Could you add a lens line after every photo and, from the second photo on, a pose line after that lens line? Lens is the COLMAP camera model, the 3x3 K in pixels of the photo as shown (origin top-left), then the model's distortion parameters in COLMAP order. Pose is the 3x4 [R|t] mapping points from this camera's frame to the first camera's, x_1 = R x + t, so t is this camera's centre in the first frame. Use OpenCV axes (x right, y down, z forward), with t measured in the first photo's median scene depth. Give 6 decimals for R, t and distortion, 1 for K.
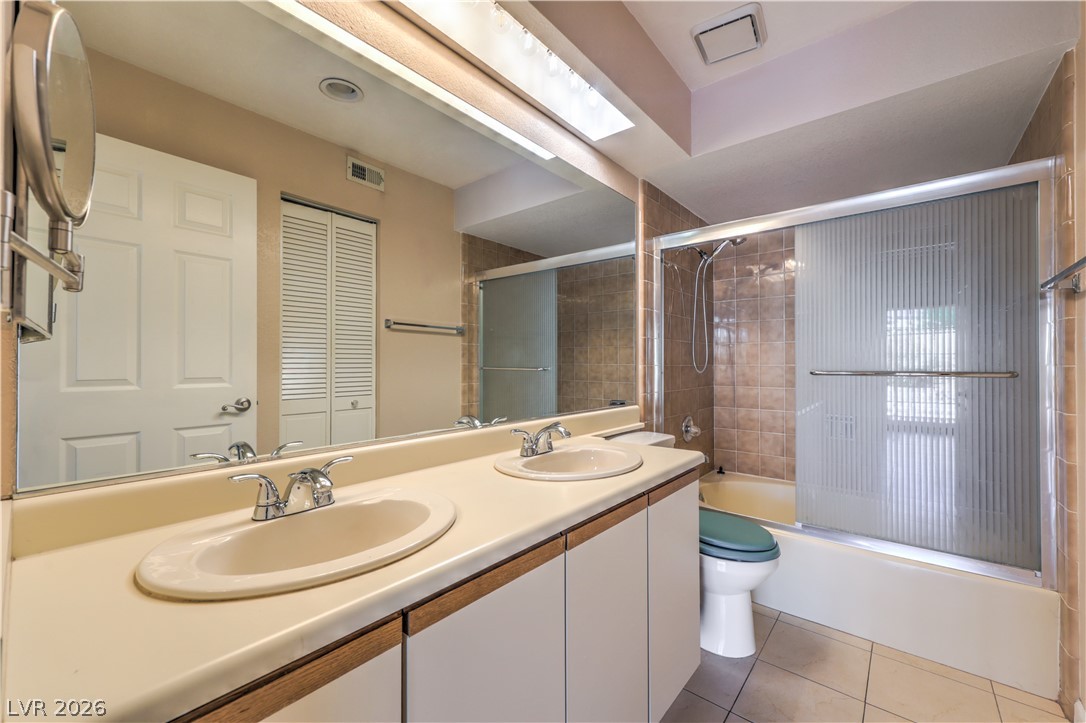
lens RADIAL K [[441.0, 0, 540.9], [0, 441.0, 364.3], [0, 0, 1]] dist [0.002641, 0.000266]
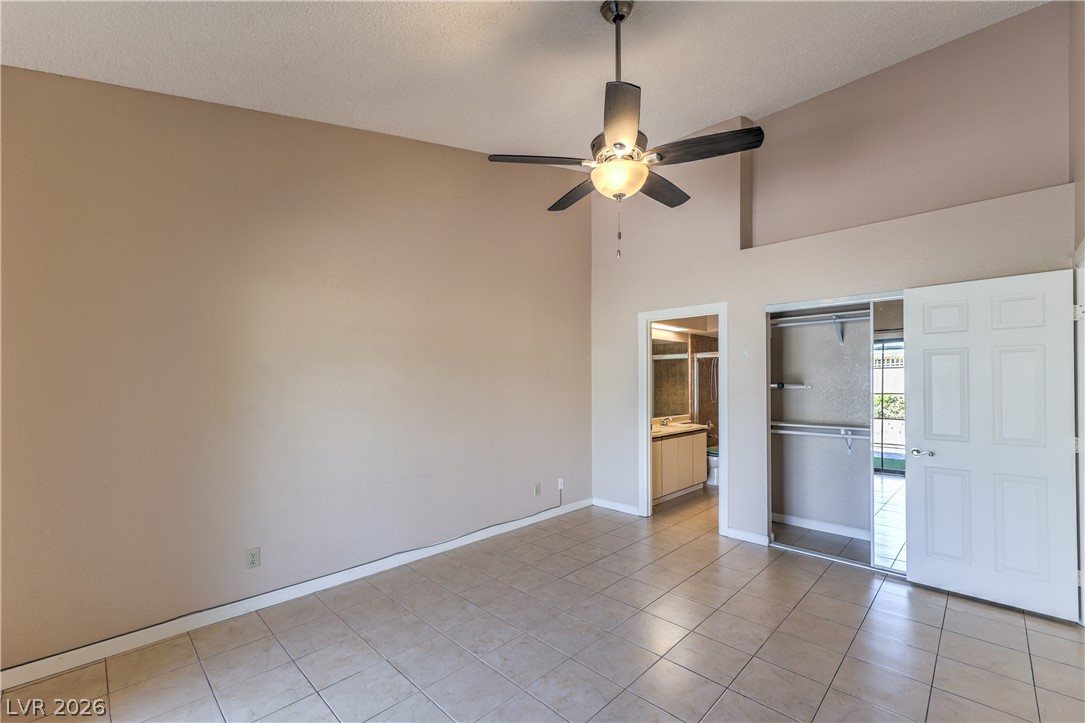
lens RADIAL K [[440.6, 0, 553.3], [0, 440.6, 382.8], [0, 0, 1]] dist [0.002641, 0.000266]
pose [[0.998040, -0.002259, -0.062534, -0.396228], [0.002081, 0.999994, -0.002911, -0.086260], [0.062540, 0.002775, 0.998039, -1.575507]]
